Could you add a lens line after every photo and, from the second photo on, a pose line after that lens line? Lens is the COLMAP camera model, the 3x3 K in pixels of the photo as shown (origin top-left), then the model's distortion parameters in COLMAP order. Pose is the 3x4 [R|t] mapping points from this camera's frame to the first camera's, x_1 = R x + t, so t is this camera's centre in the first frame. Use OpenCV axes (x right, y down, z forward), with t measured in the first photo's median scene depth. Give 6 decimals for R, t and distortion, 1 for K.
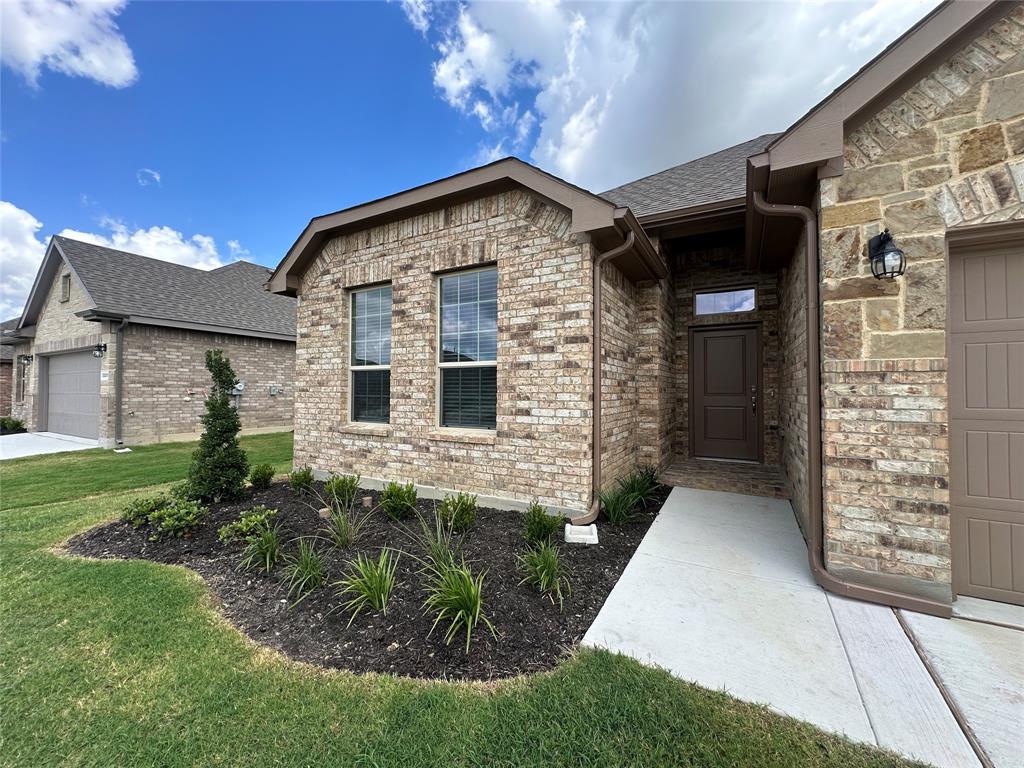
lens RADIAL K [[409.4, 0, 512.0], [0, 409.4, 384.0], [0, 0, 1]] dist [-0.002353, -0.000176]
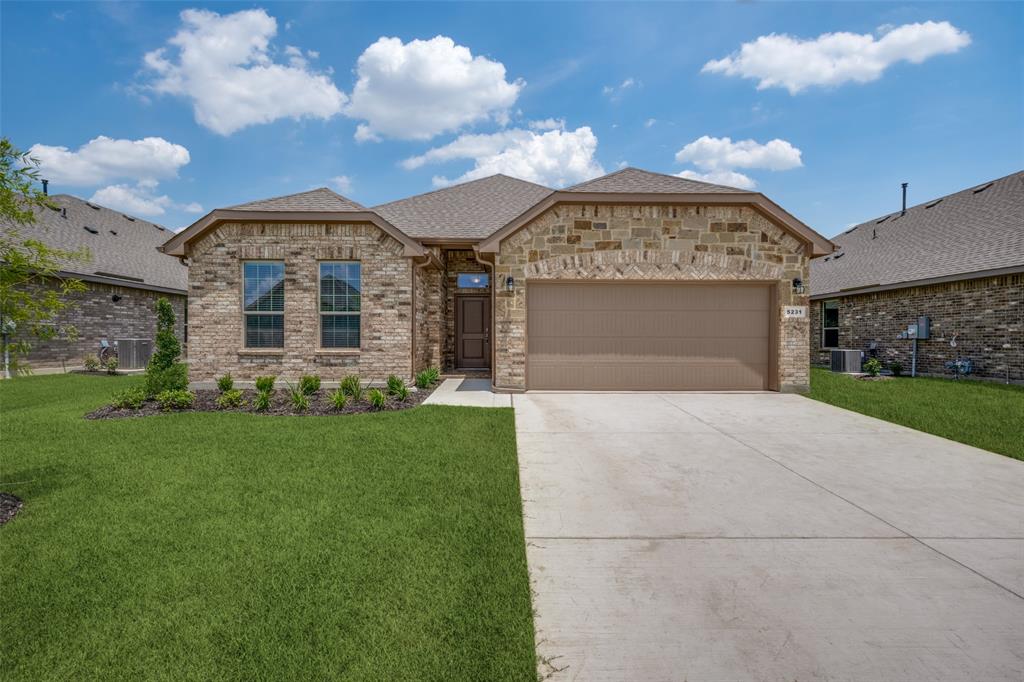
lens RADIAL K [[448.4, 0, 512.0], [0, 448.4, 341.0], [0, 0, 1]] dist [0.024194, 0.000014]
pose [[0.863762, -0.002655, 0.503893, -0.487527], [-0.007703, 0.999800, 0.018471, 0.035242], [-0.503841, -0.019836, 0.863569, -1.180787]]
